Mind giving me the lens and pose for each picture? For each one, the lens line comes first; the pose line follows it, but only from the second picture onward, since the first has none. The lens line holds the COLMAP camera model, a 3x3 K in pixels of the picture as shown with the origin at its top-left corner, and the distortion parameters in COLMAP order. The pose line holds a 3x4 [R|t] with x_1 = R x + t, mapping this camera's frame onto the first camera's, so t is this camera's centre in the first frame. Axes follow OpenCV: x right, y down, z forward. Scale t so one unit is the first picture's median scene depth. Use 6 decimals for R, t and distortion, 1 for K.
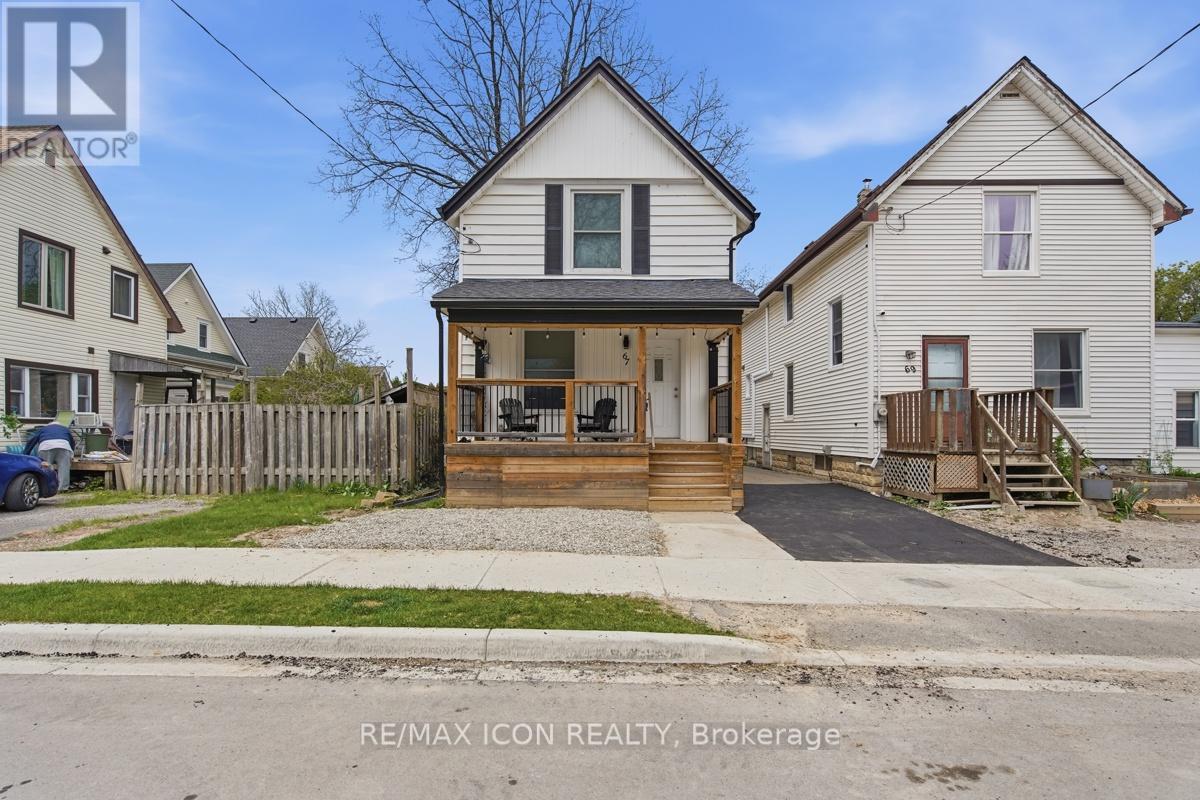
lens RADIAL K [[554.8, 0, 595.6], [0, 554.8, 395.6], [0, 0, 1]] dist [-0.001926, 0.000402]
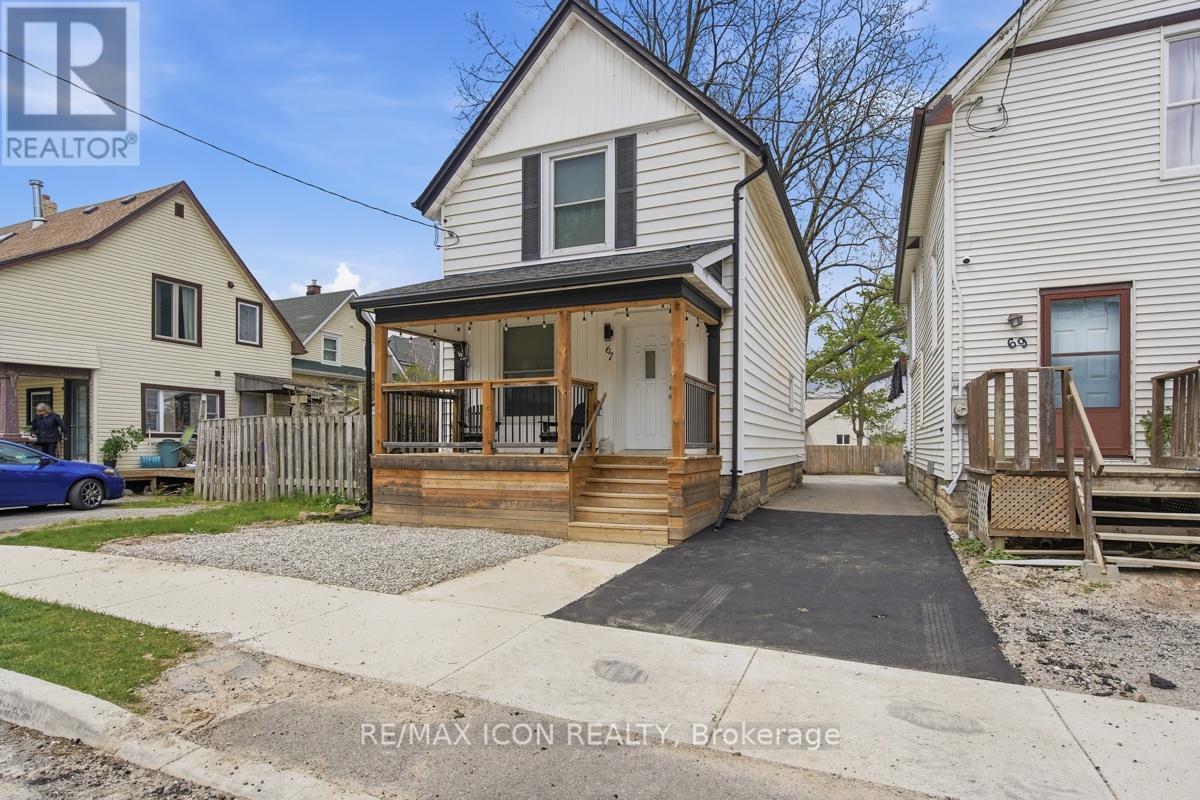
lens RADIAL K [[615.0, 0, 600.2], [0, 615.0, 413.1], [0, 0, 1]] dist [0.002407, 0.000211]
pose [[0.926793, -0.021932, -0.374931, 0.382746], [0.026204, 0.999637, 0.006299, 0.016277], [0.374657, -0.015662, 0.927031, 0.153645]]
